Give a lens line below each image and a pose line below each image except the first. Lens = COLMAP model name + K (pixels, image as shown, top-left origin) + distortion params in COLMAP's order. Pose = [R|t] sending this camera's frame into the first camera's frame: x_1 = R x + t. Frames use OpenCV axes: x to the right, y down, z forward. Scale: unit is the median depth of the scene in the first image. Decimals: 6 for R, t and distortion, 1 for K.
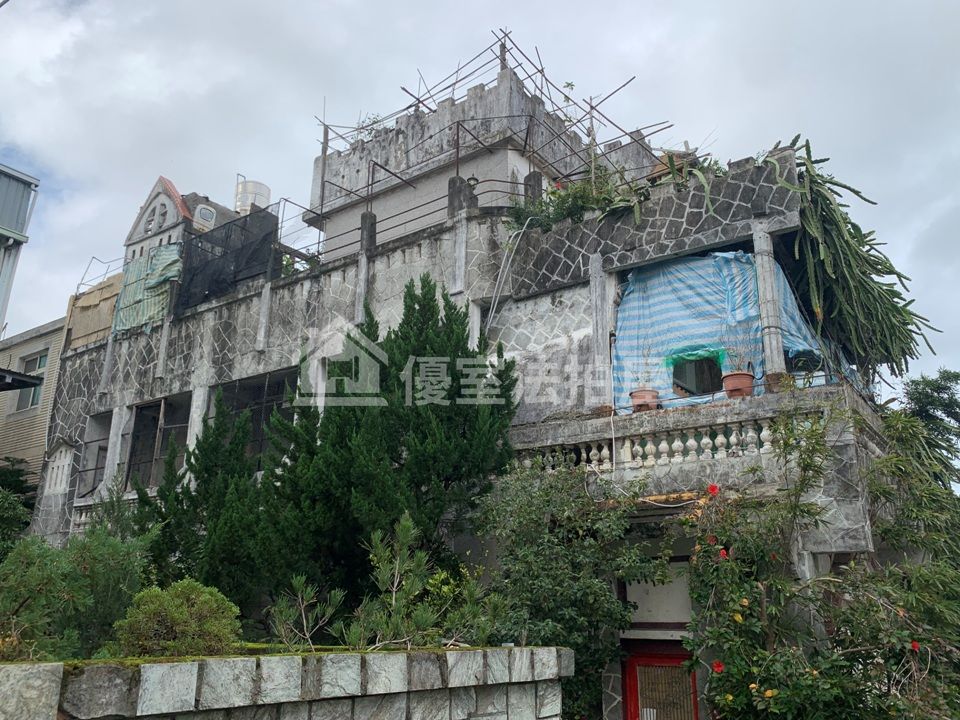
lens RADIAL K [[792.8, 0, 480.0], [0, 792.8, 360.0], [0, 0, 1]] dist [0.149346, -0.376647]
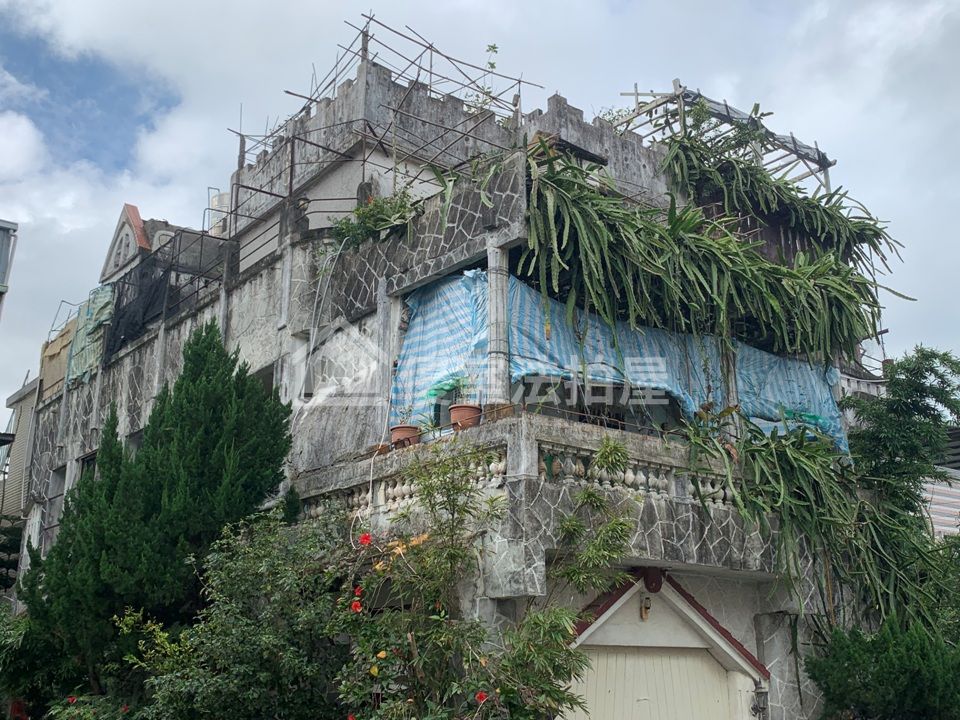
lens RADIAL K [[1034.2, 0, 490.6], [0, 1034.2, 349.2], [0, 0, 1]] dist [0.179583, -0.605289]
pose [[0.963273, -0.095535, -0.250954, 0.499571], [0.098697, 0.995118, 0.000015, -0.034009], [0.249728, -0.024783, 0.967999, -0.117789]]
